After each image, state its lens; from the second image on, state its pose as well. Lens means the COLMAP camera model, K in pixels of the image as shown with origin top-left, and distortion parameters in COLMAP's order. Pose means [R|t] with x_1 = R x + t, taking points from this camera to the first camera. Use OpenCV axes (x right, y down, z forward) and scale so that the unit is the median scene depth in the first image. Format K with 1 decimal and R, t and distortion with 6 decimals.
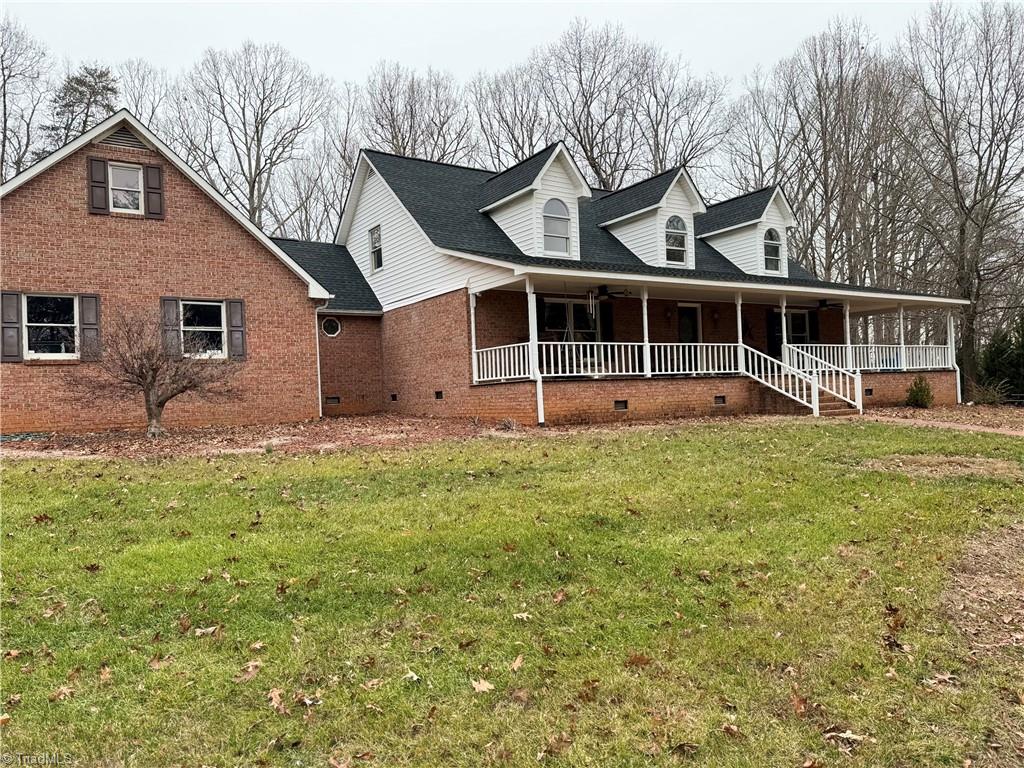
lens RADIAL K [[715.7, 0, 514.7], [0, 715.7, 390.9], [0, 0, 1]] dist [0.014685, -0.016287]
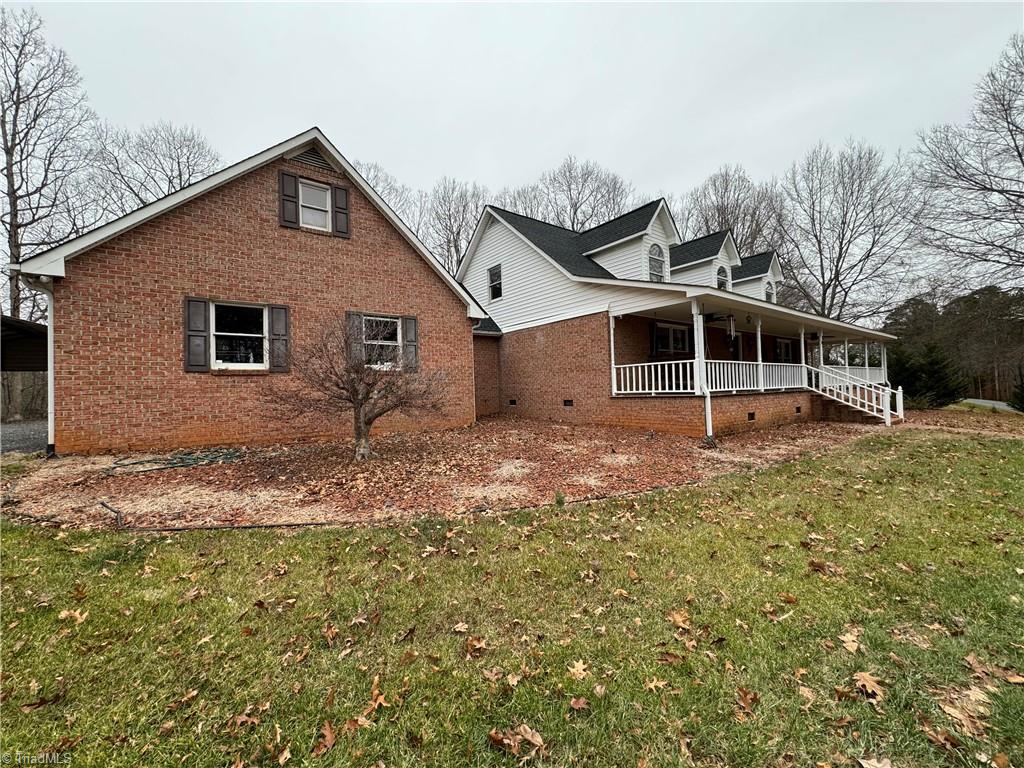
lens RADIAL K [[406.5, 0, 513.3], [0, 406.5, 383.3], [0, 0, 1]] dist [0.001955, 0.000092]
pose [[0.998070, 0.014401, 0.060405, -0.255515], [-0.013920, 0.999868, -0.008386, -0.021356], [-0.060518, 0.007529, 0.998139, 0.353168]]
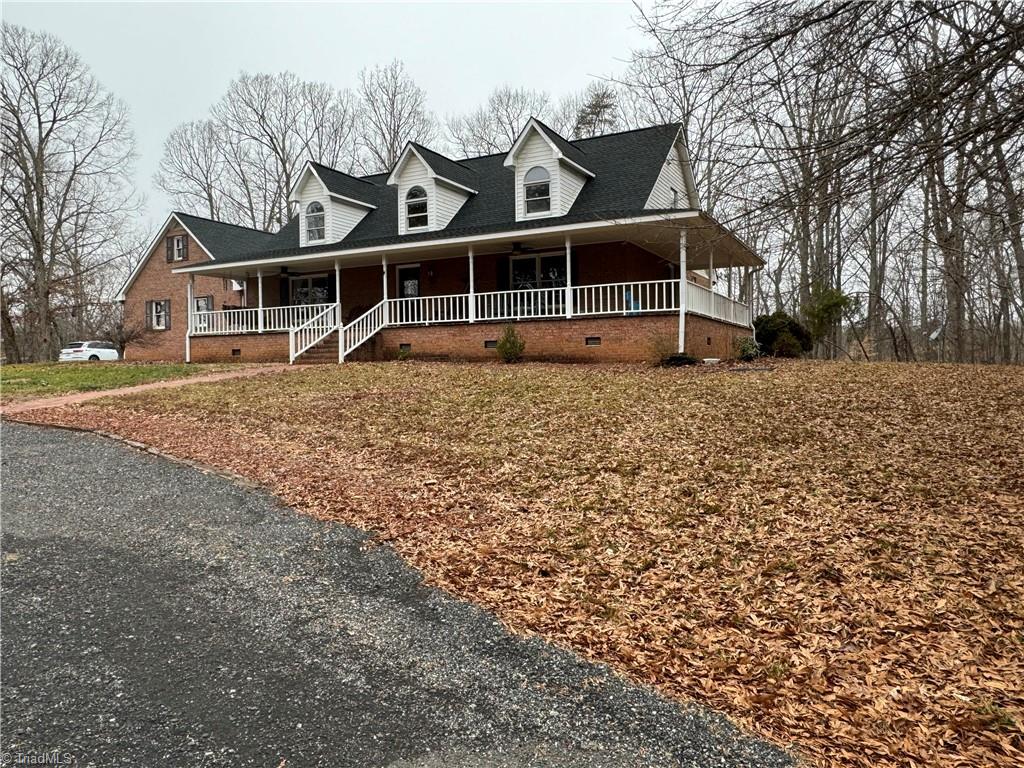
lens RADIAL K [[715.7, 0, 516.5], [0, 715.7, 387.2], [0, 0, 1]] dist [0.014685, -0.016287]
pose [[0.487277, 0.066120, -0.870741, 1.676844], [0.015303, 0.996330, 0.084220, -0.025000], [0.873113, -0.054363, 0.484477, 0.729001]]
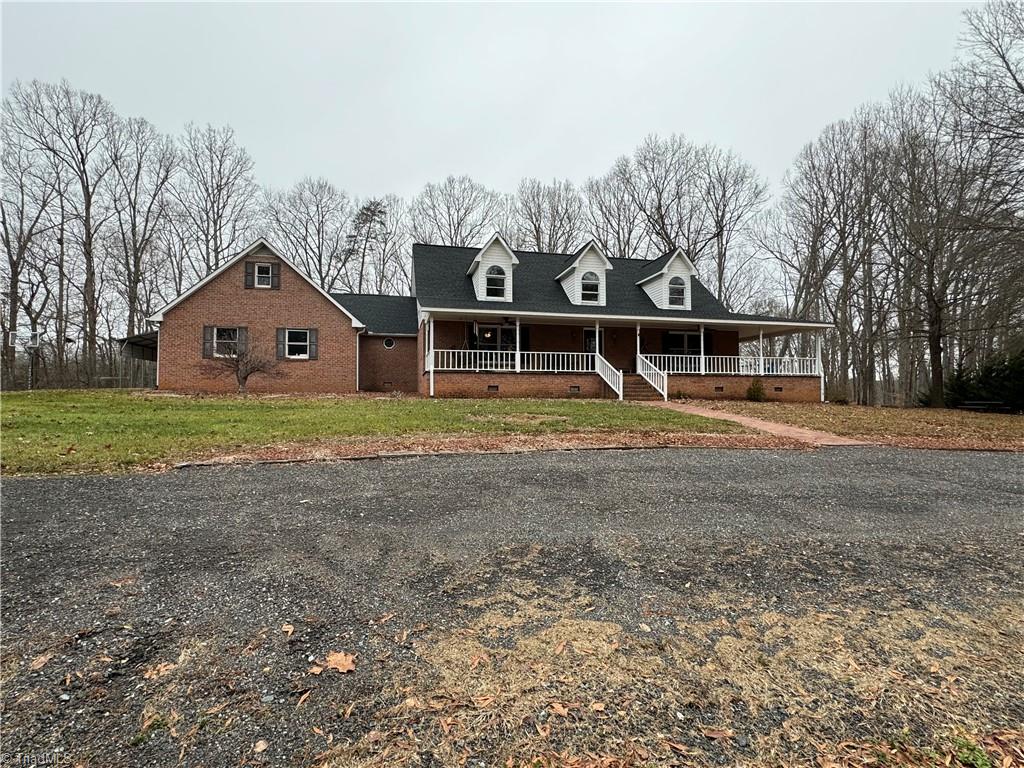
lens RADIAL K [[492.3, 0, 515.9], [0, 492.3, 386.8], [0, 0, 1]] dist [-0.004587, 0.001738]
pose [[0.940399, 0.028436, -0.338881, 0.559266], [-0.032265, 0.999463, -0.005670, 0.020118], [0.338538, 0.016266, 0.940812, -0.067987]]
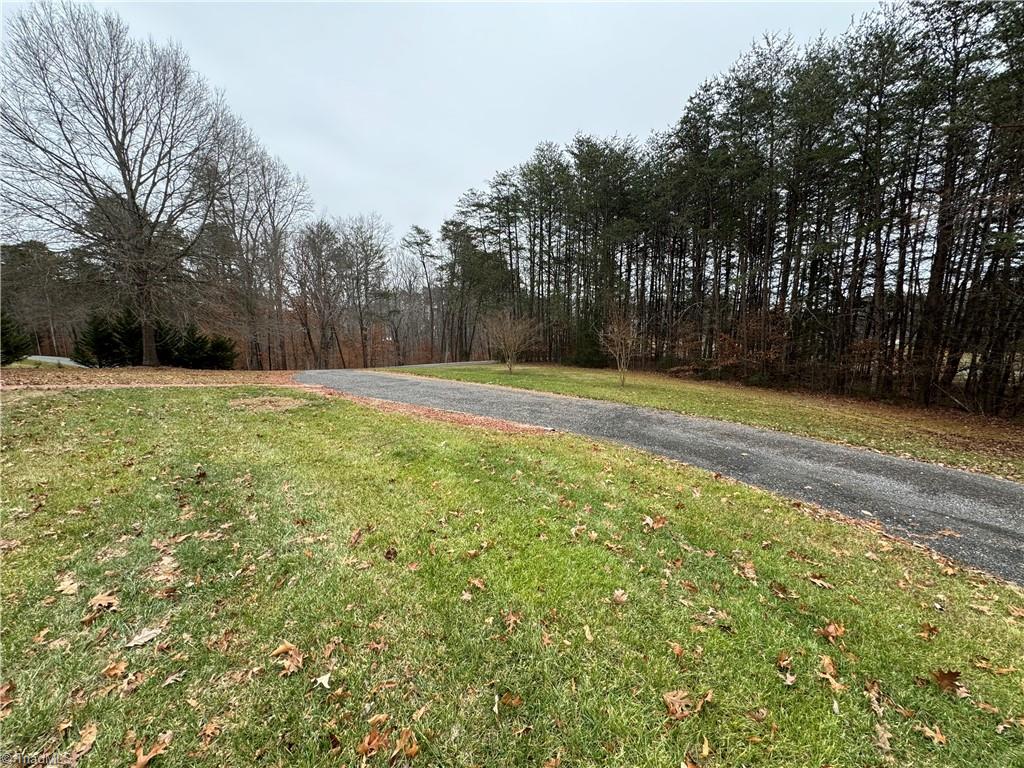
lens RADIAL K [[406.5, 0, 509.7], [0, 406.5, 384.0], [0, 0, 1]] dist [0.001955, 0.000092]
pose [[-0.198812, -0.092315, 0.975680, -0.301177], [0.011026, 0.995280, 0.096416, -0.021385], [-0.979976, 0.029927, -0.196856, 0.355904]]
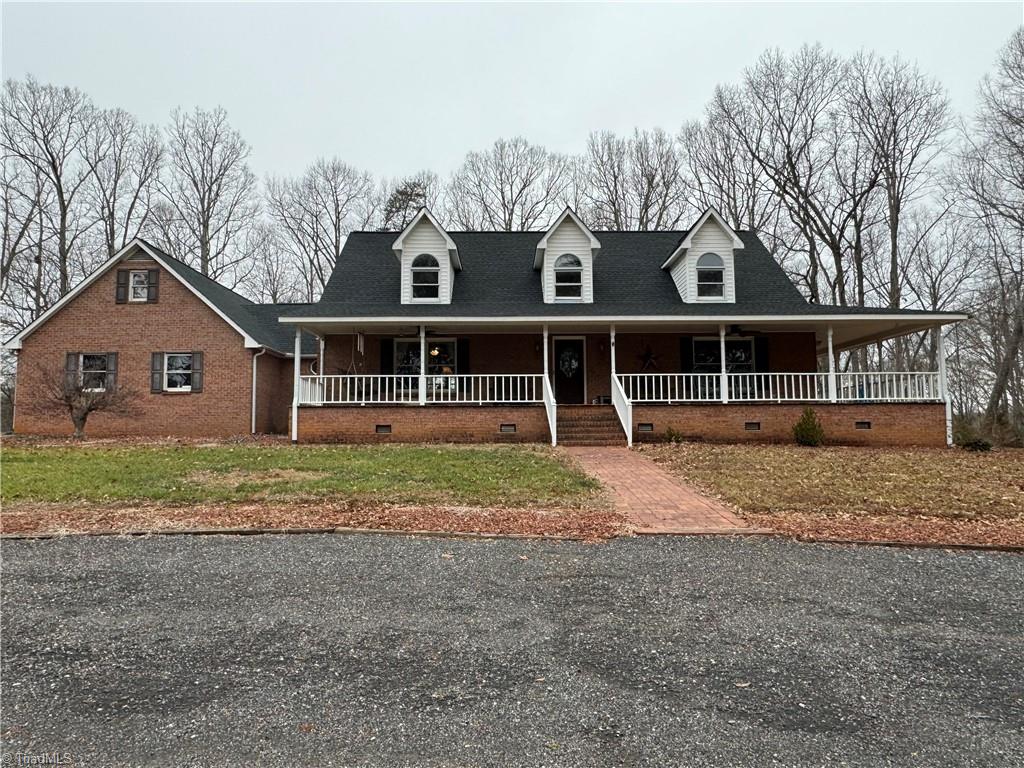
lens RADIAL K [[665.0, 0, 519.4], [0, 665.0, 391.9], [0, 0, 1]] dist [-0.005463, 0.004404]
pose [[0.846227, -0.004751, -0.532802, 0.868070], [-0.020586, 0.998922, -0.041604, 0.000390], [0.532425, 0.046175, 0.845217, 0.183852]]
